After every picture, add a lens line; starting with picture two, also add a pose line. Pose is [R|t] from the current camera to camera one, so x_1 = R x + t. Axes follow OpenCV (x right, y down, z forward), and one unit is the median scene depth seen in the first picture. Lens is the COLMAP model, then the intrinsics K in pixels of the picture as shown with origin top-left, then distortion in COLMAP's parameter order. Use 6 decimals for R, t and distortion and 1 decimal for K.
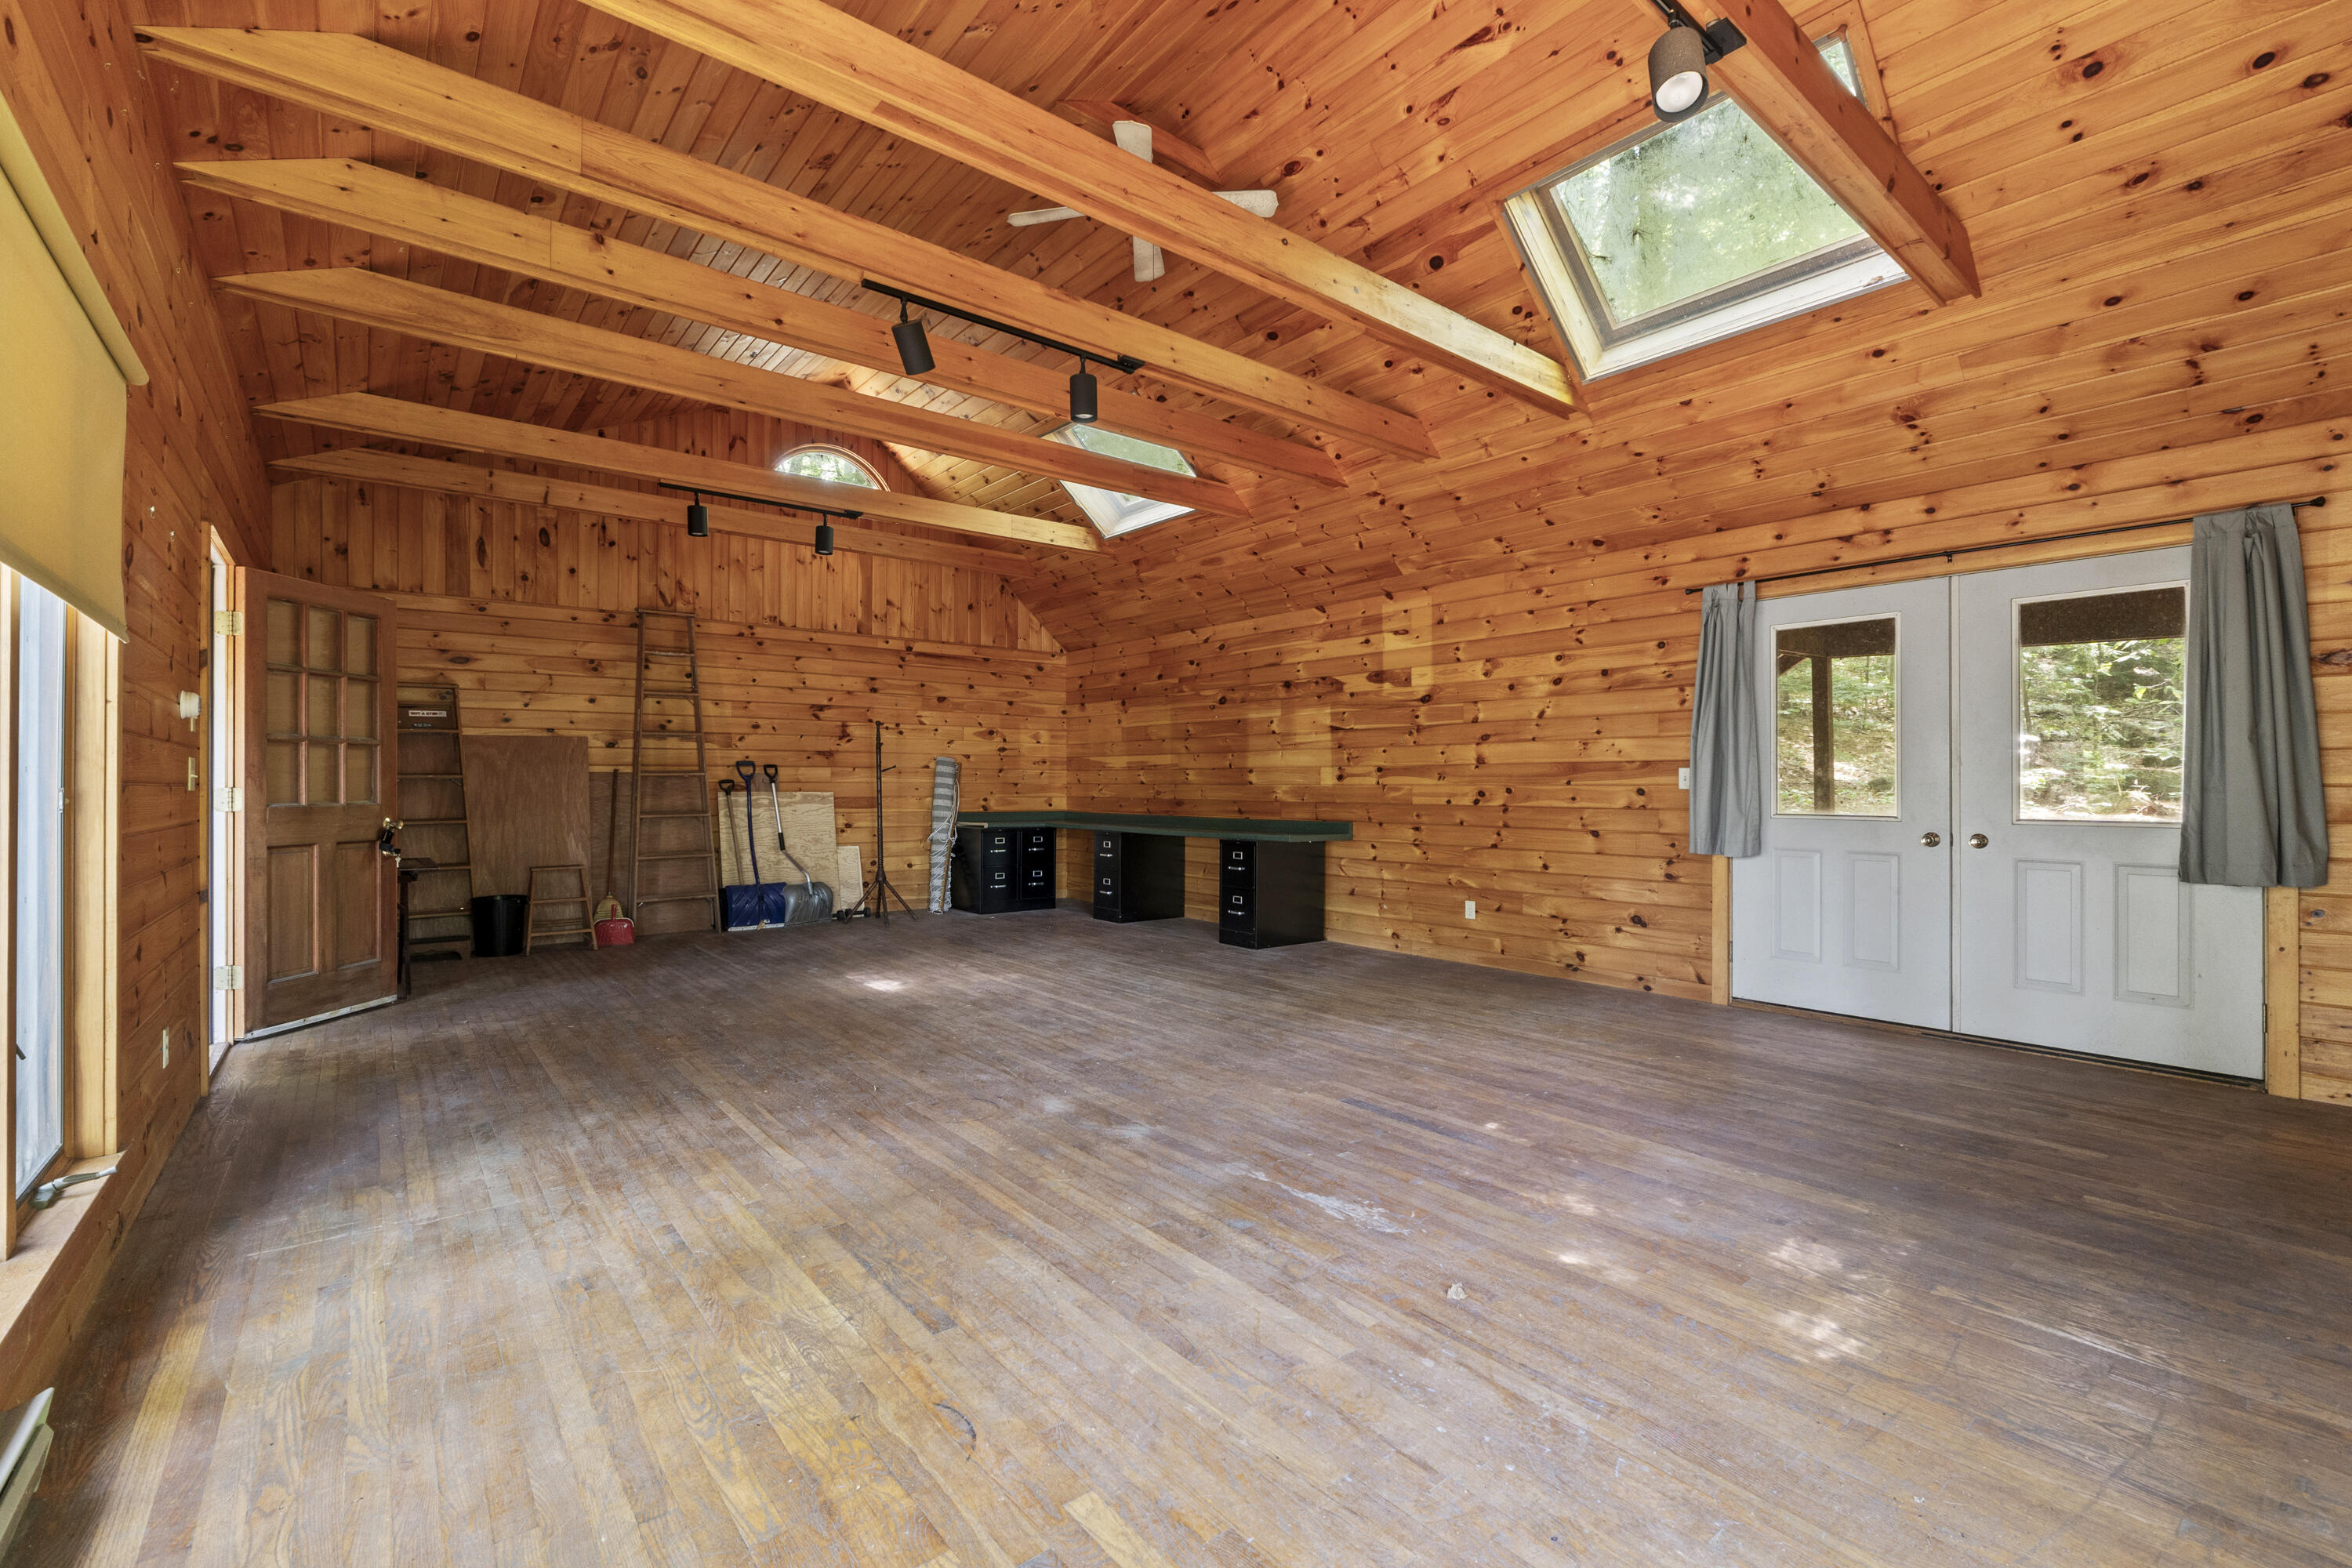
lens RADIAL K [[1000.9, 0, 1163.5], [0, 1000.9, 773.5], [0, 0, 1]] dist [-0.003668, -0.000173]
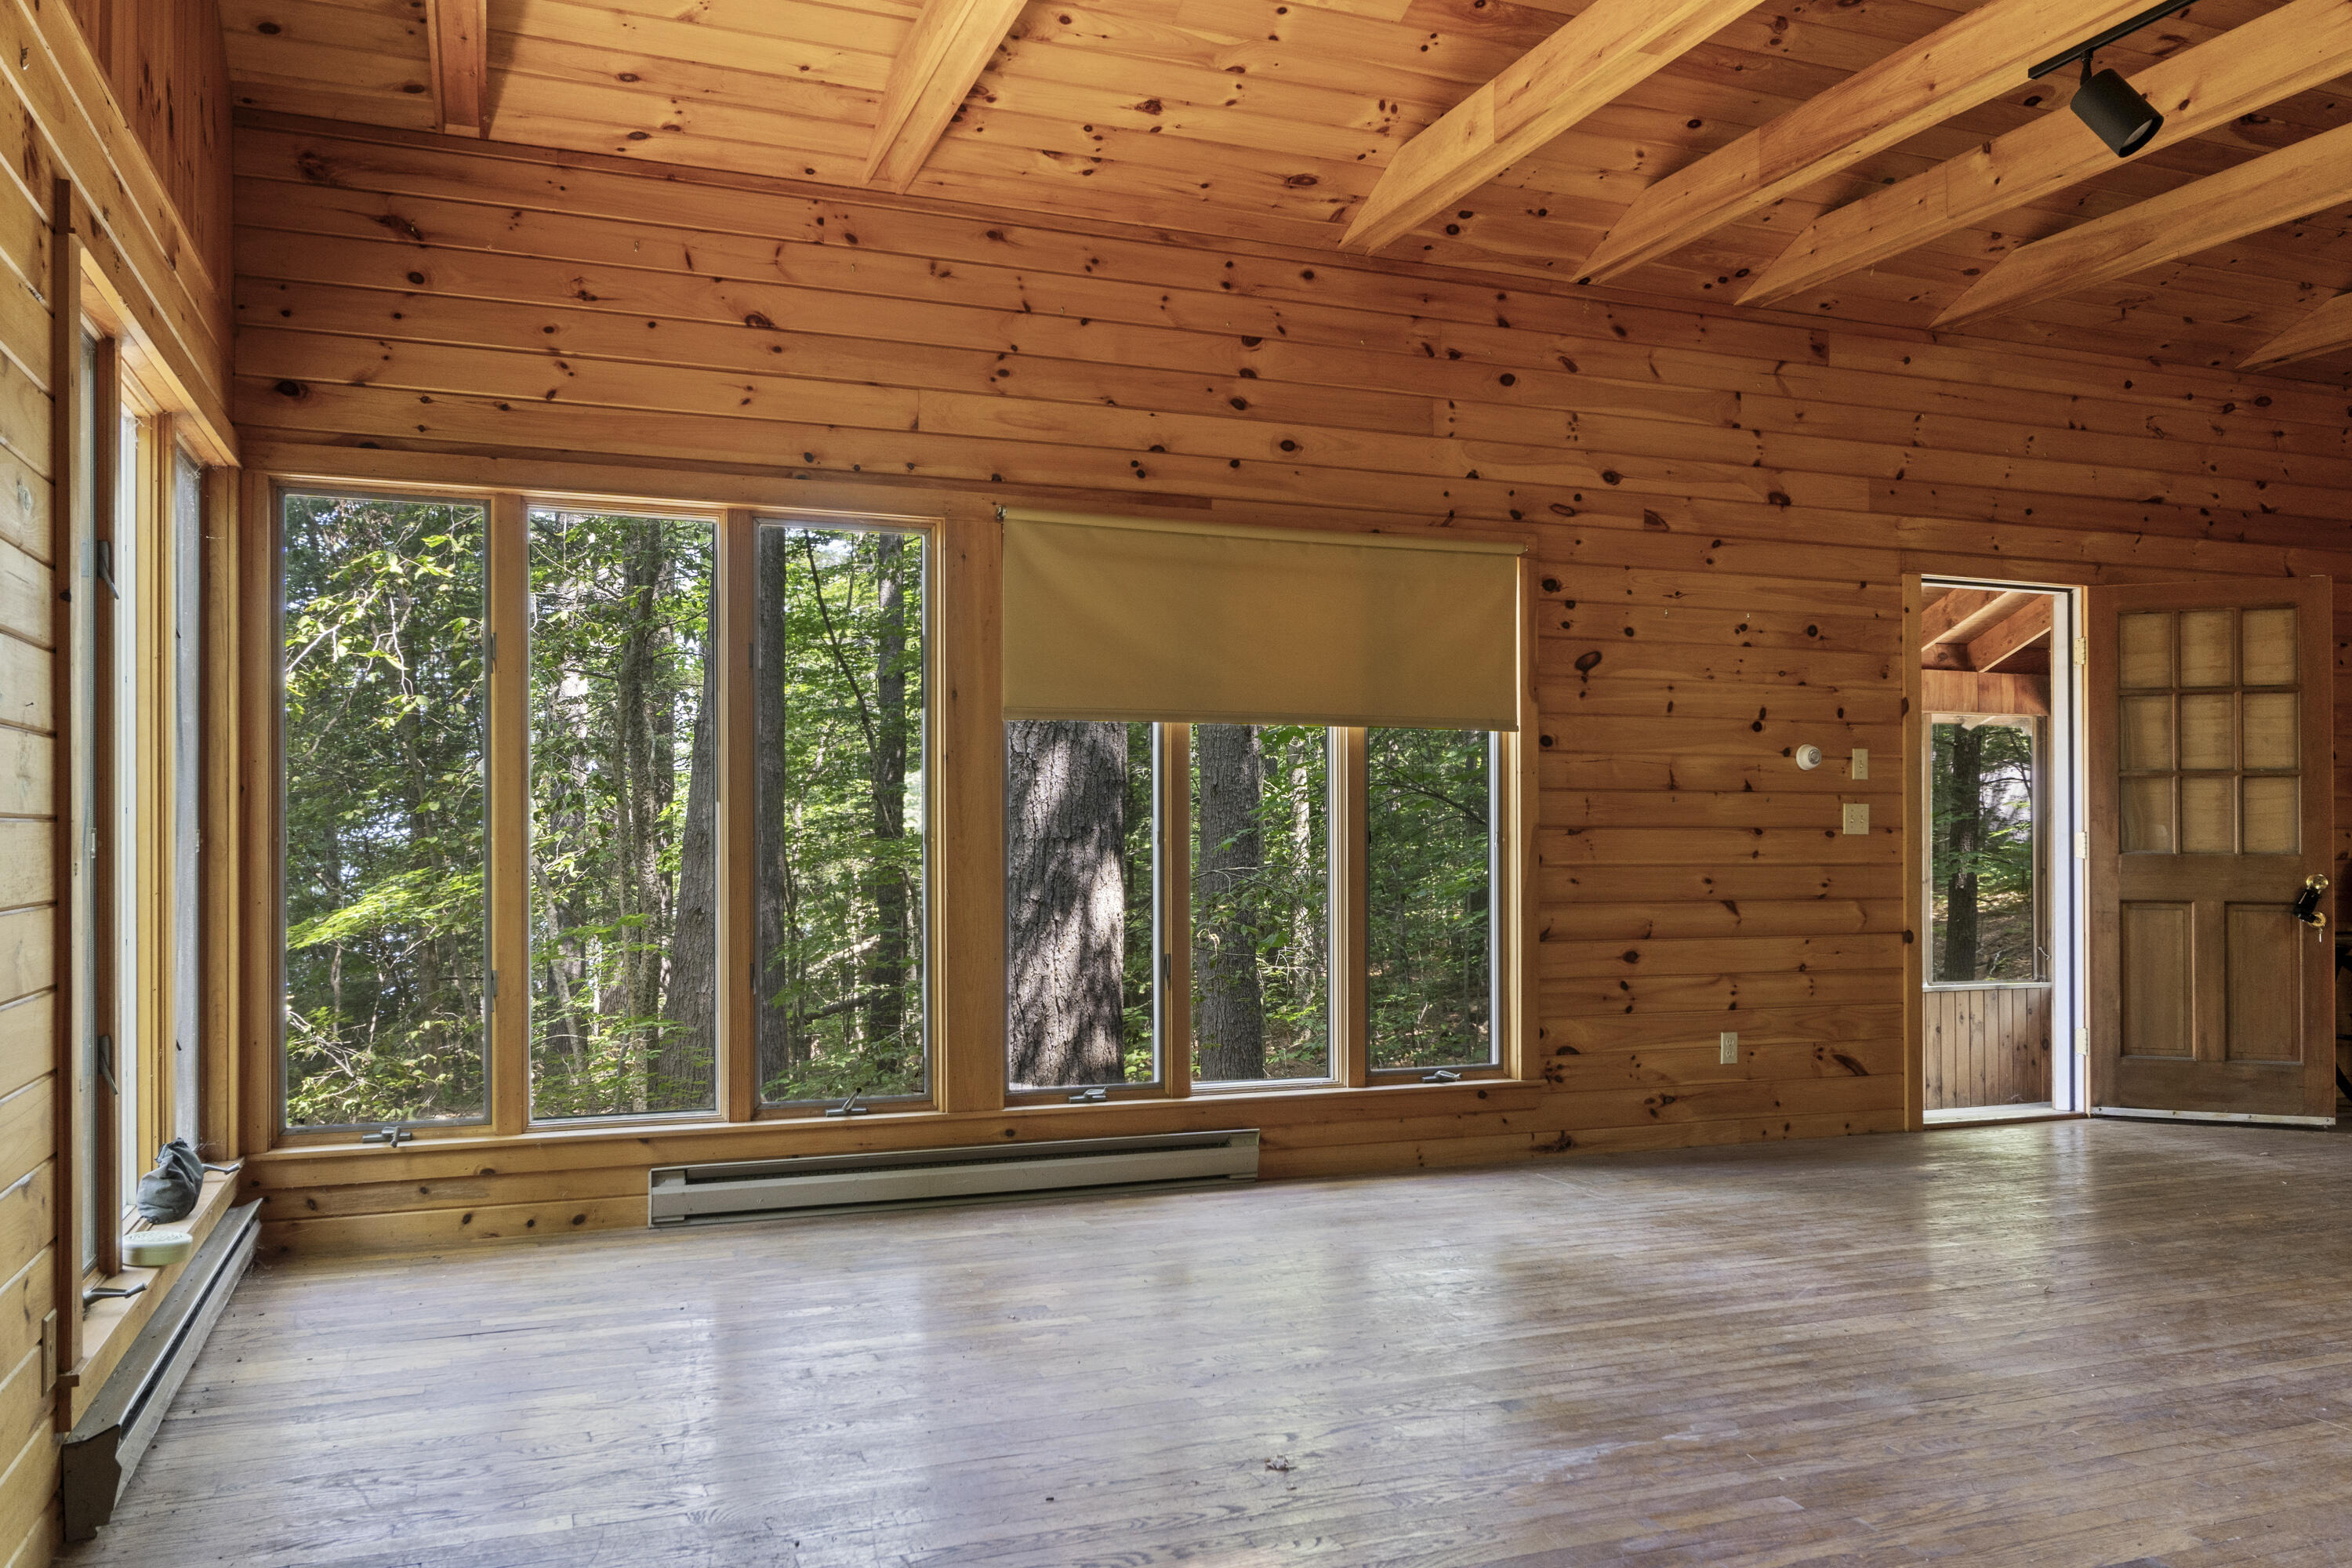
lens RADIAL K [[1811.4, 0, 1175.6], [0, 1811.4, 800.7], [0, 0, 1]] dist [-0.008343, -0.006605]
pose [[-0.302311, -0.016312, -0.953070, 1.008877], [0.008950, 0.999761, -0.019950, 0.012390], [0.953167, -0.014562, -0.302093, 0.810417]]
